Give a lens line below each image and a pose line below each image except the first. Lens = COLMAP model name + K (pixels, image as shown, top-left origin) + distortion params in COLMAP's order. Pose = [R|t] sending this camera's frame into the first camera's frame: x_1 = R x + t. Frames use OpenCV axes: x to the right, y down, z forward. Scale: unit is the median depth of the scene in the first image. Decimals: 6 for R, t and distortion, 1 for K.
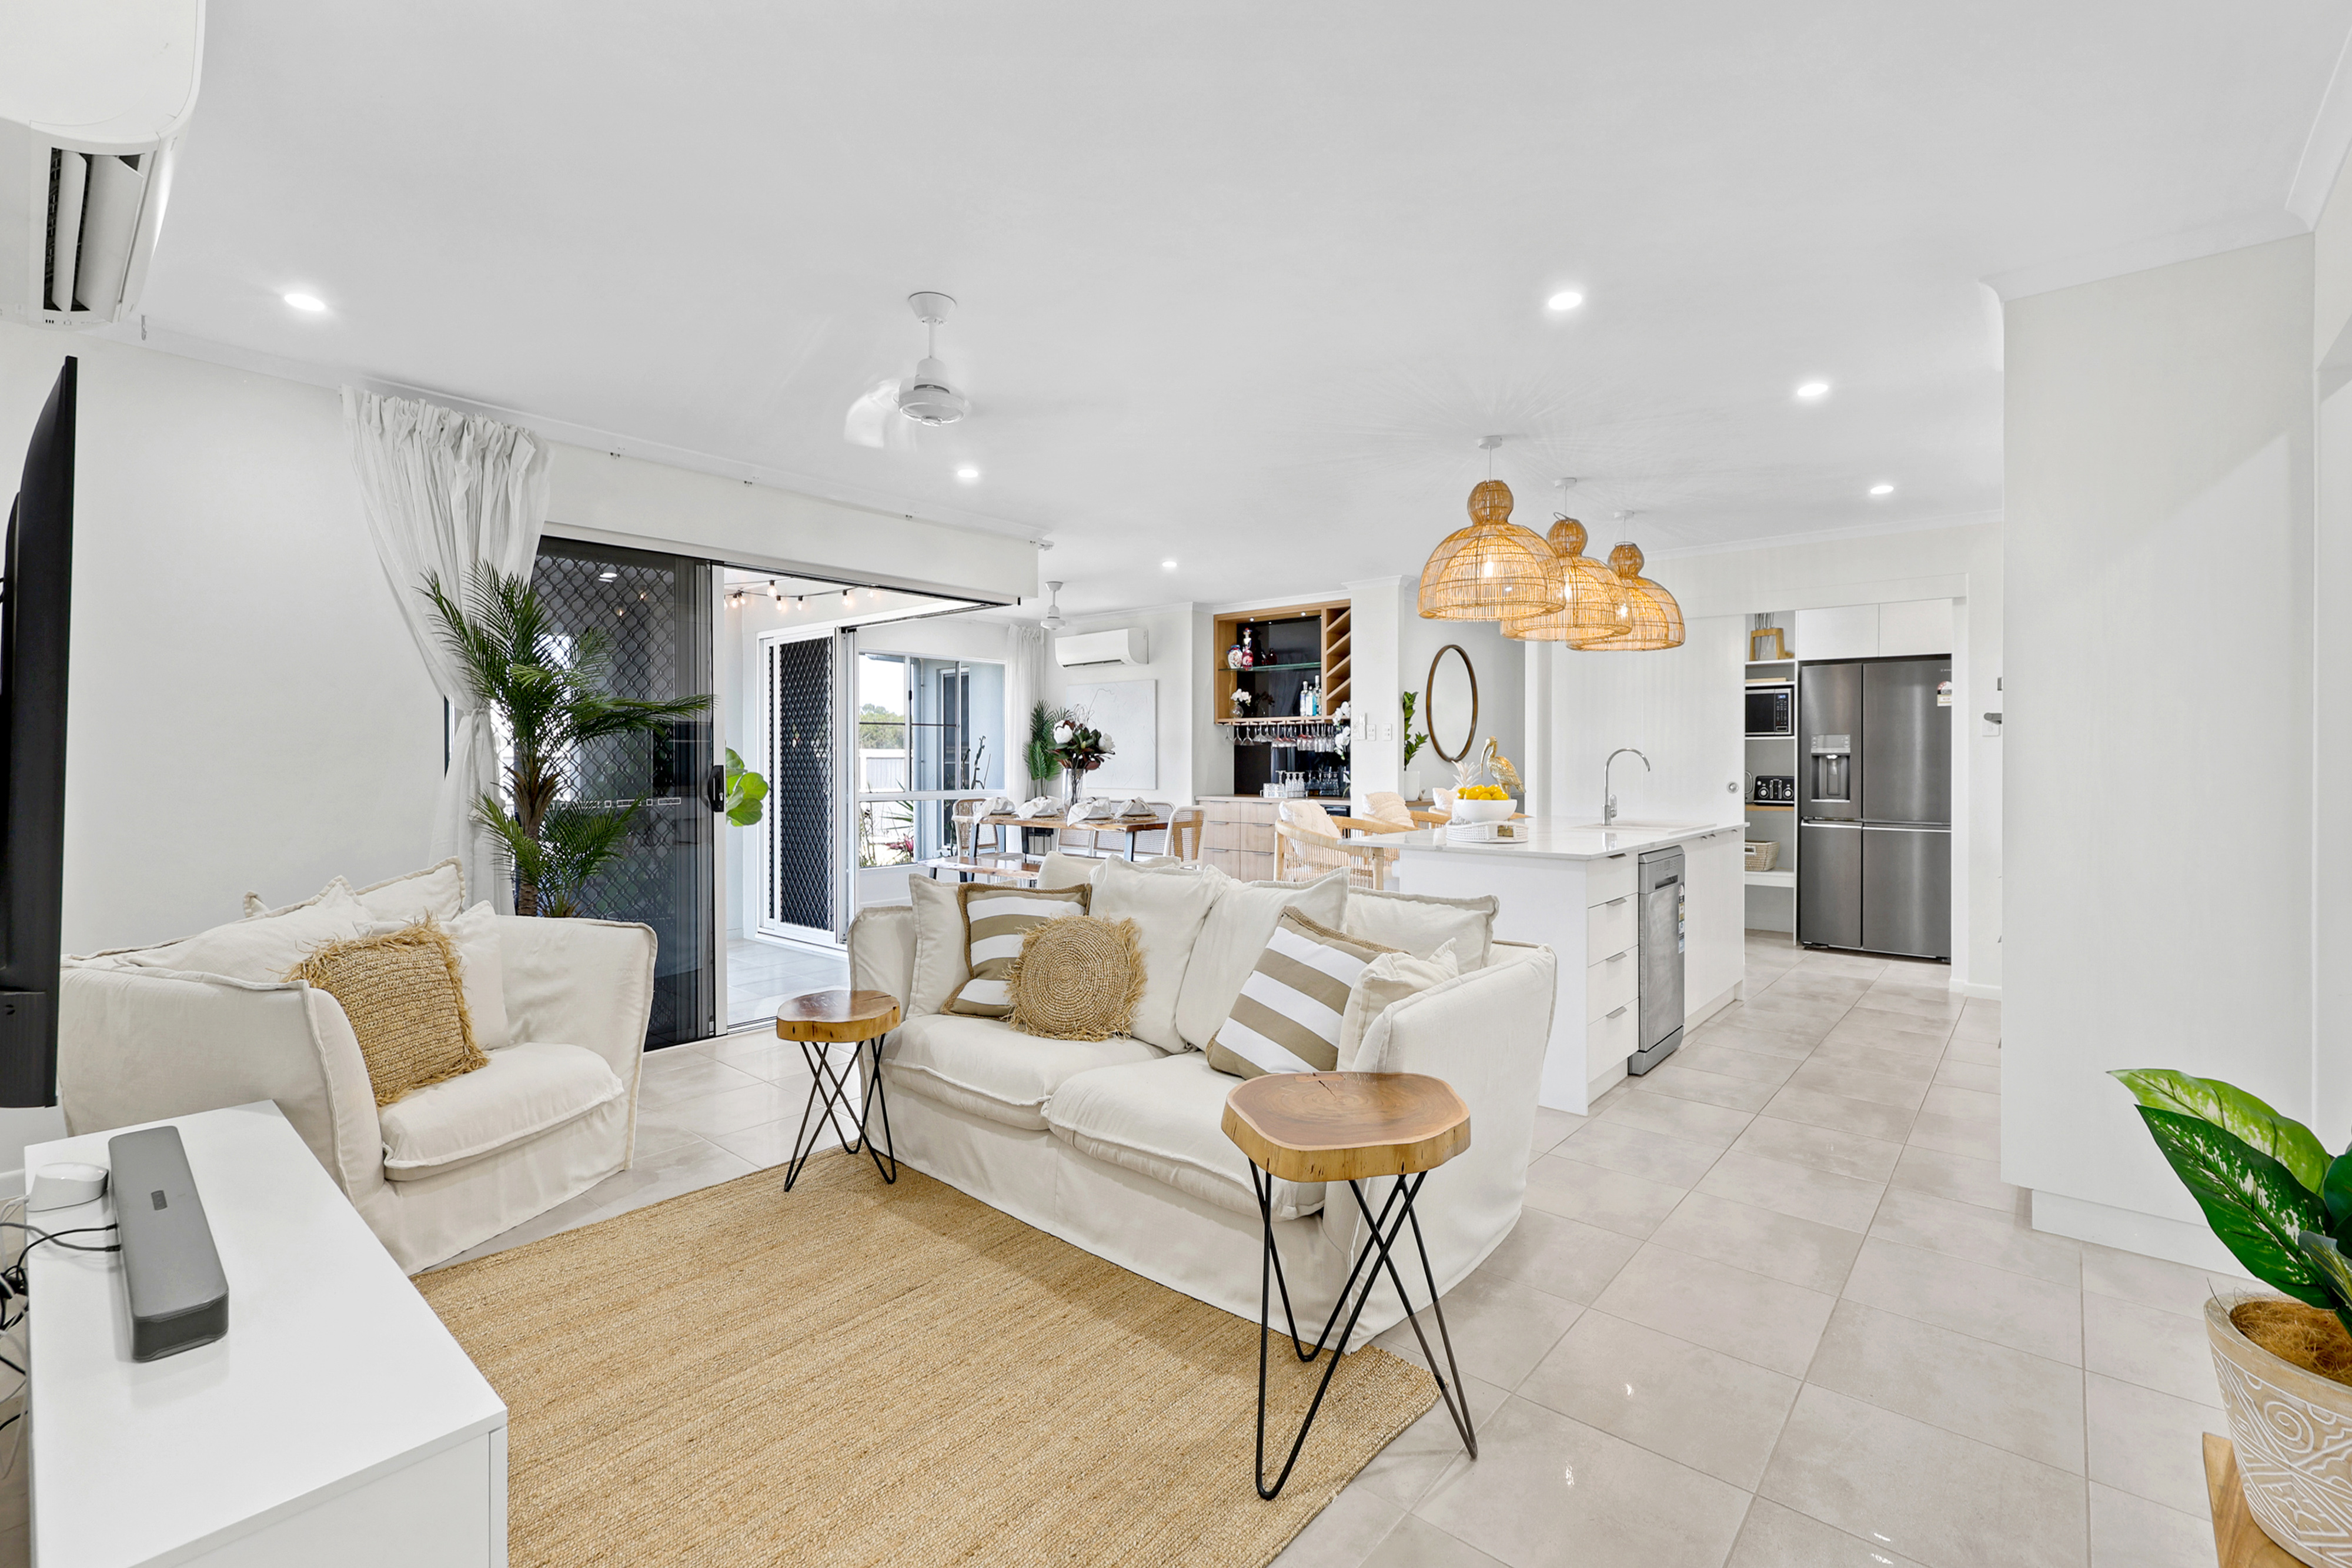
lens RADIAL K [[1010.3, 0, 1144.0], [0, 1010.3, 765.0], [0, 0, 1]] dist [0.001441, 0.000215]
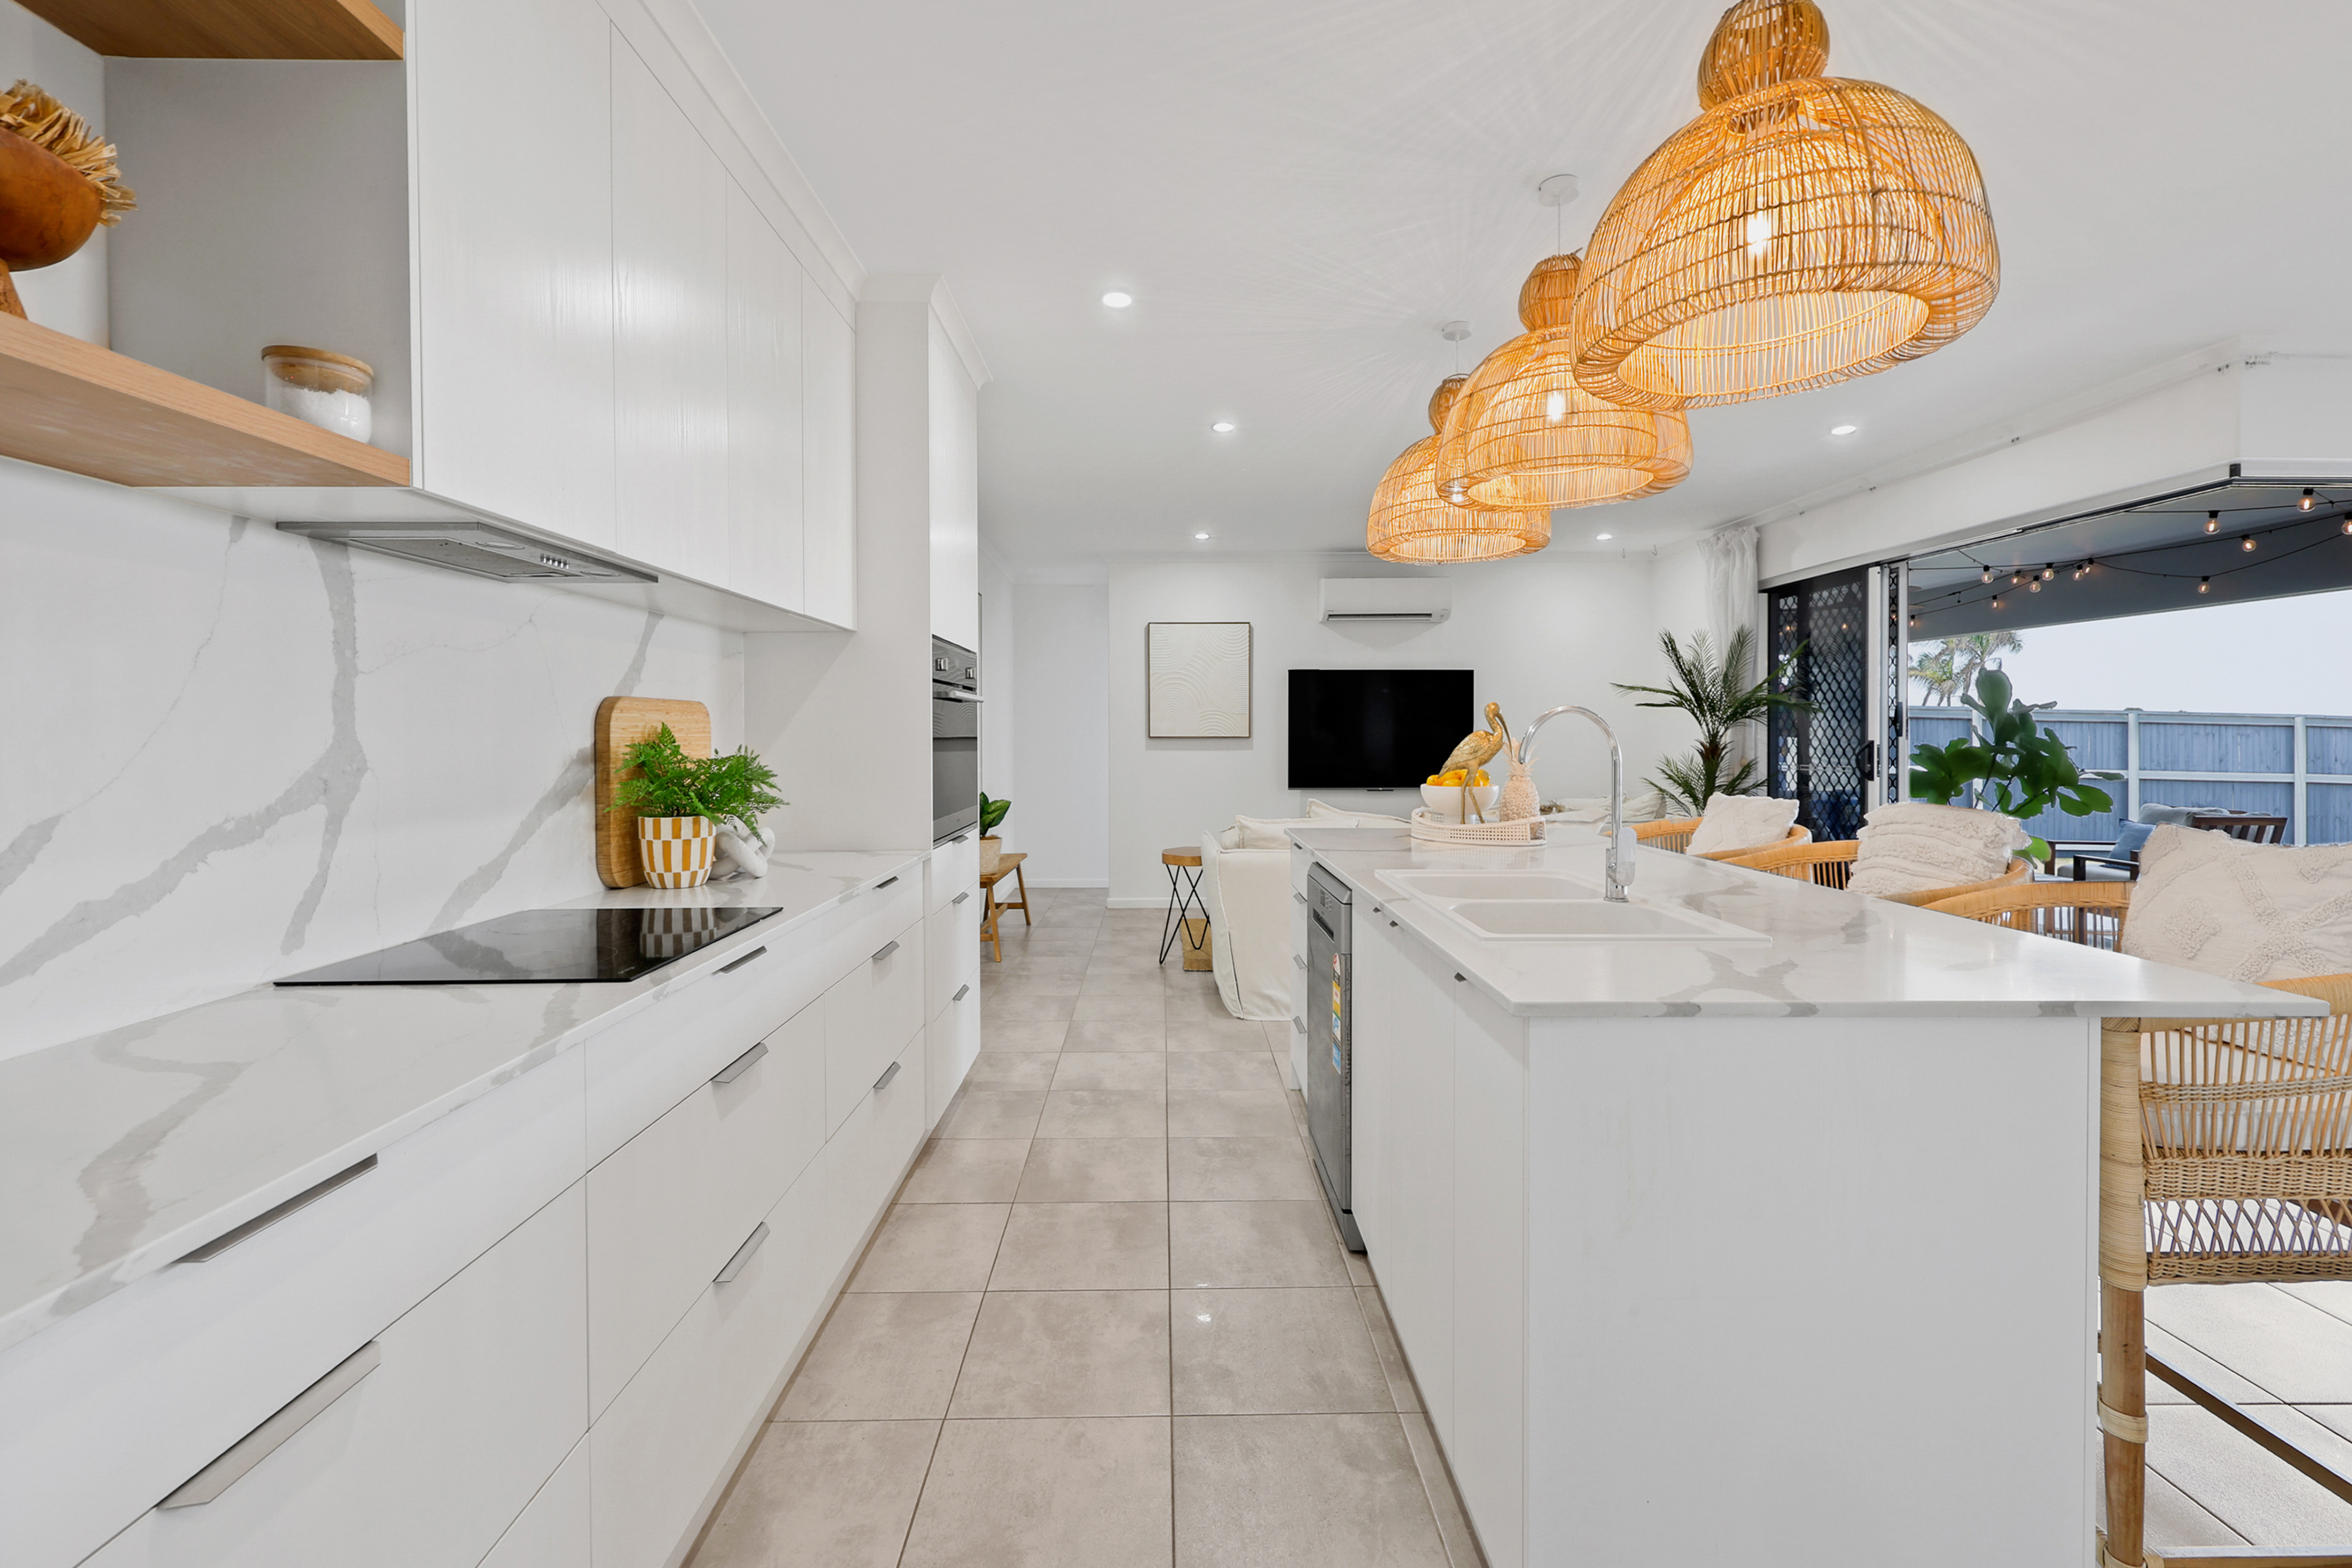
lens RADIAL K [[1003.9, 0, 1170.0], [0, 1003.9, 737.9], [0, 0, 1]] dist [-0.000007, 0.000159]
pose [[-0.729128, 0.004722, -0.684361, 0.530267], [-0.004248, 0.999926, 0.011425, -0.005831], [0.684364, 0.011238, -0.729054, 0.721131]]
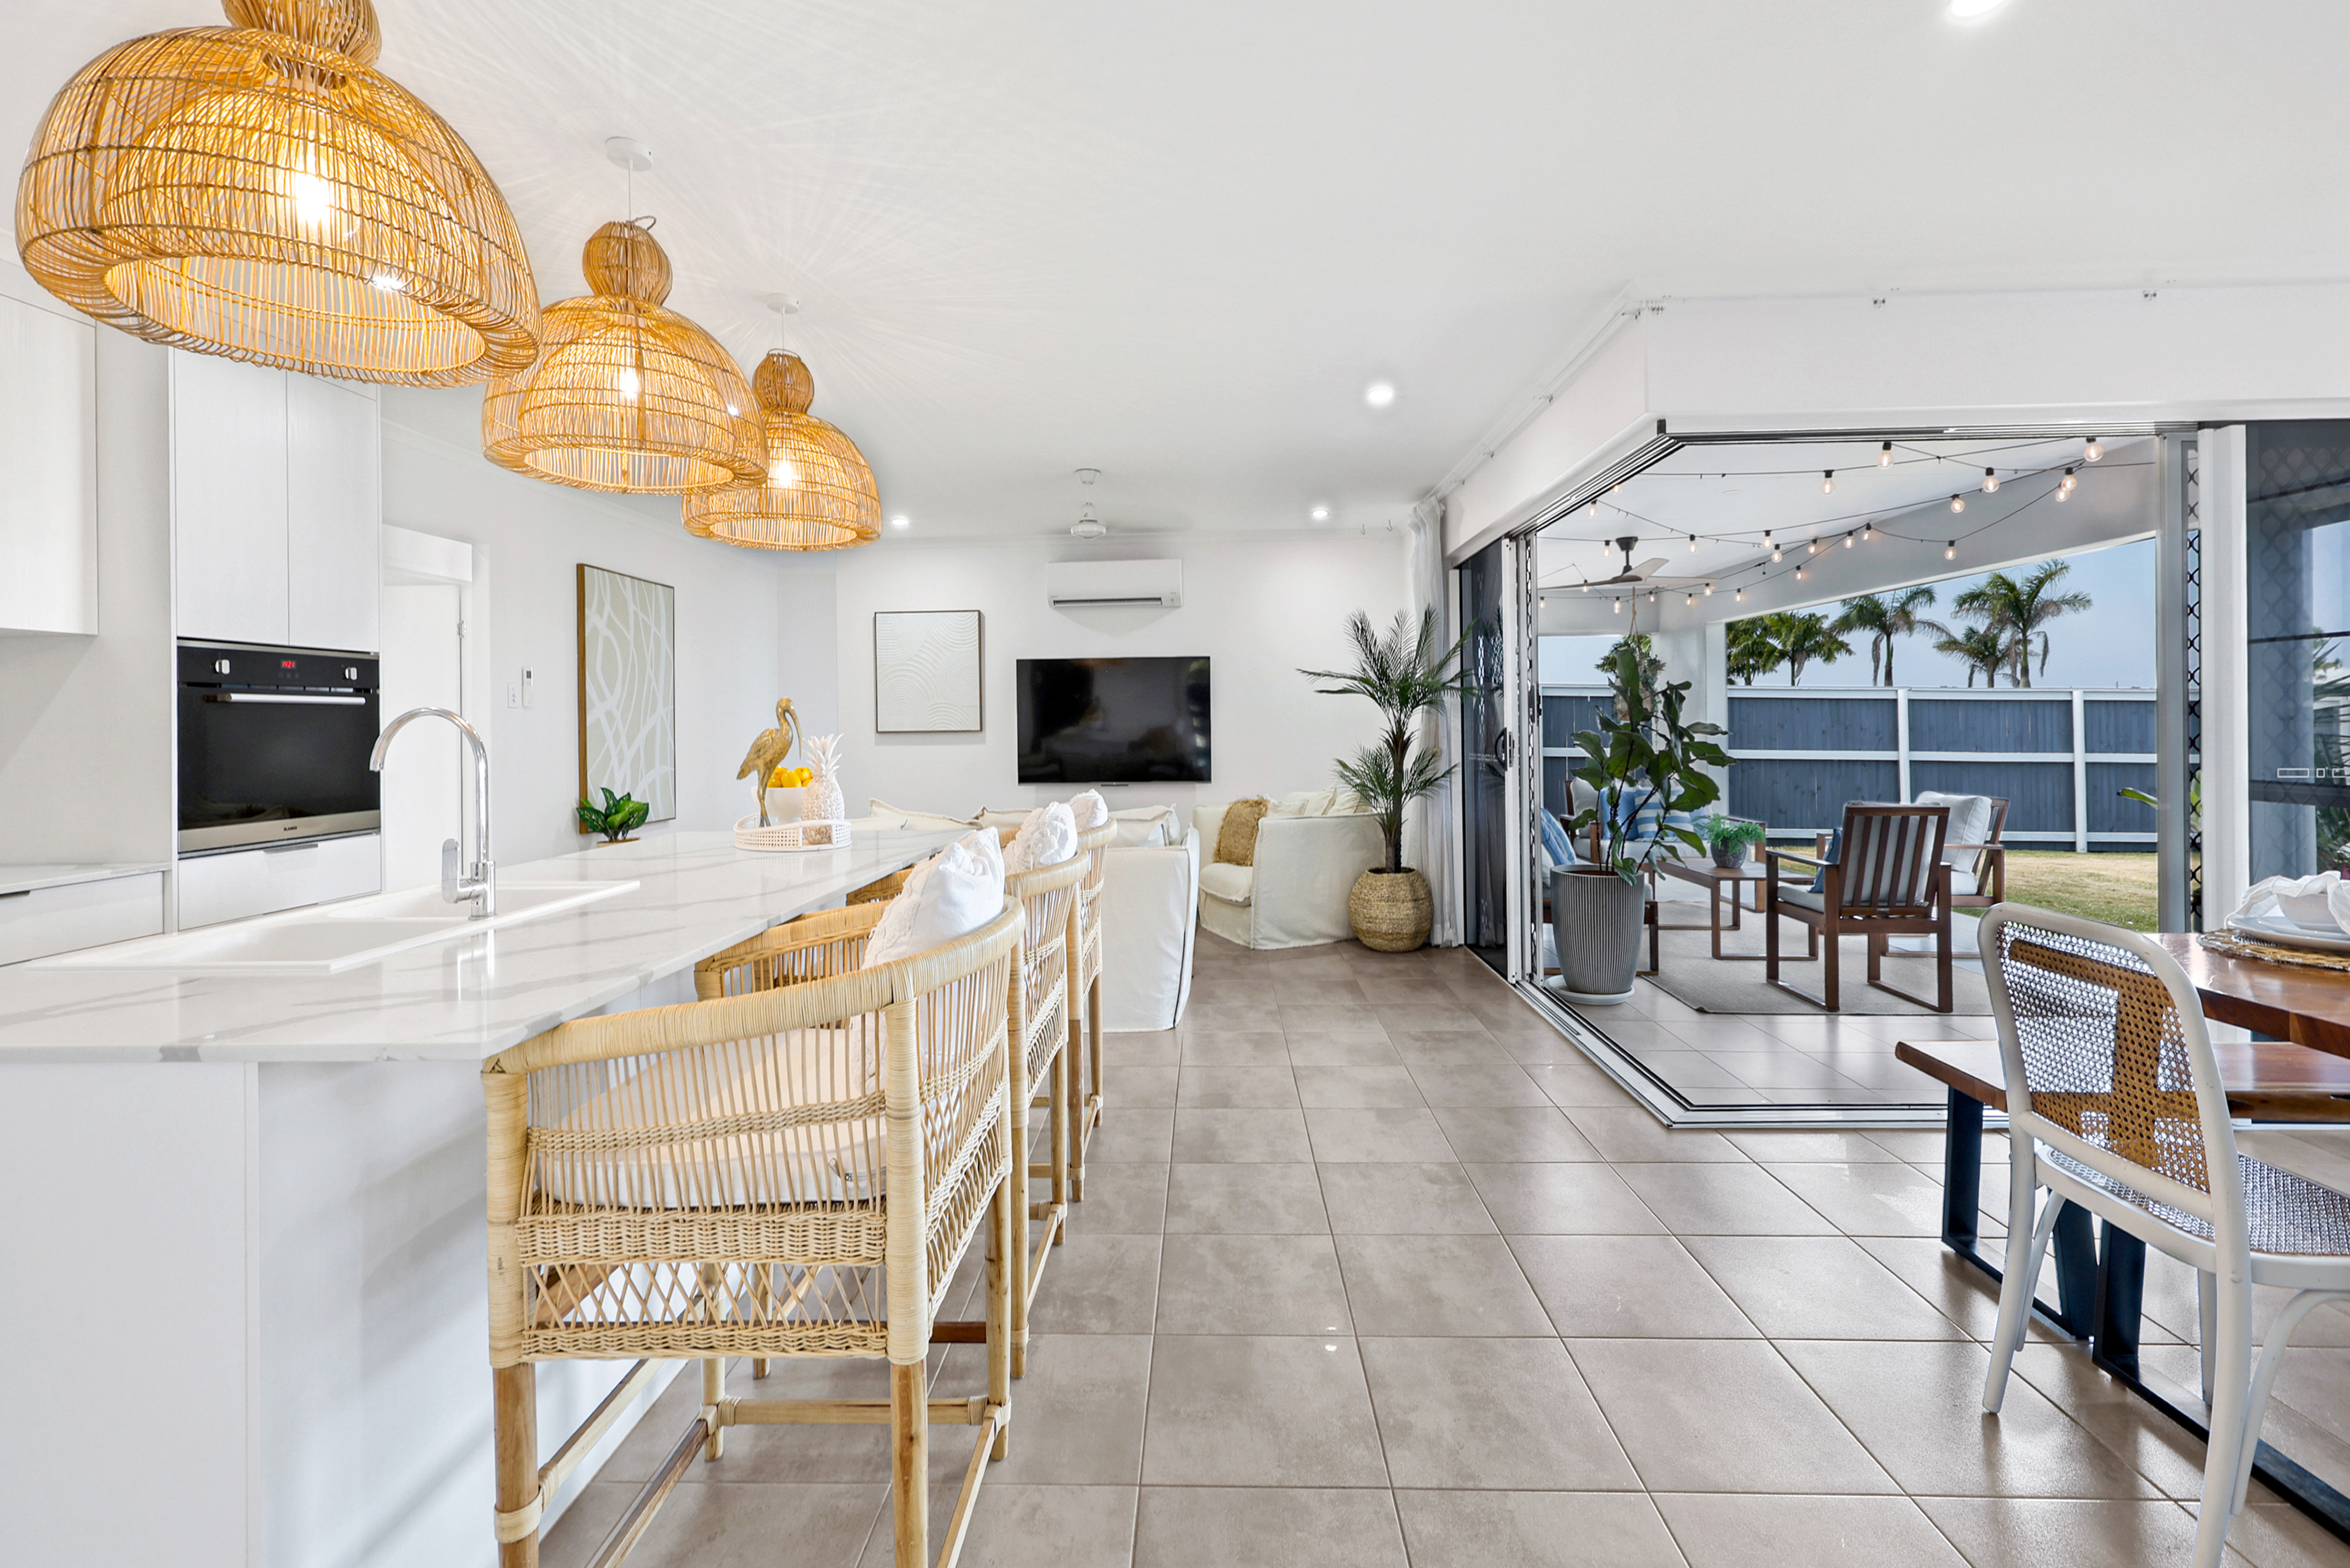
lens RADIAL K [[1042.3, 0, 1169.9], [0, 1042.3, 718.3], [0, 0, 1]] dist [-0.002591, -0.000224]
pose [[-0.762132, 0.008031, -0.647371, 0.314107], [0.009343, 0.999955, 0.001406, -0.006991], [0.647354, -0.004977, -0.762173, 0.897737]]
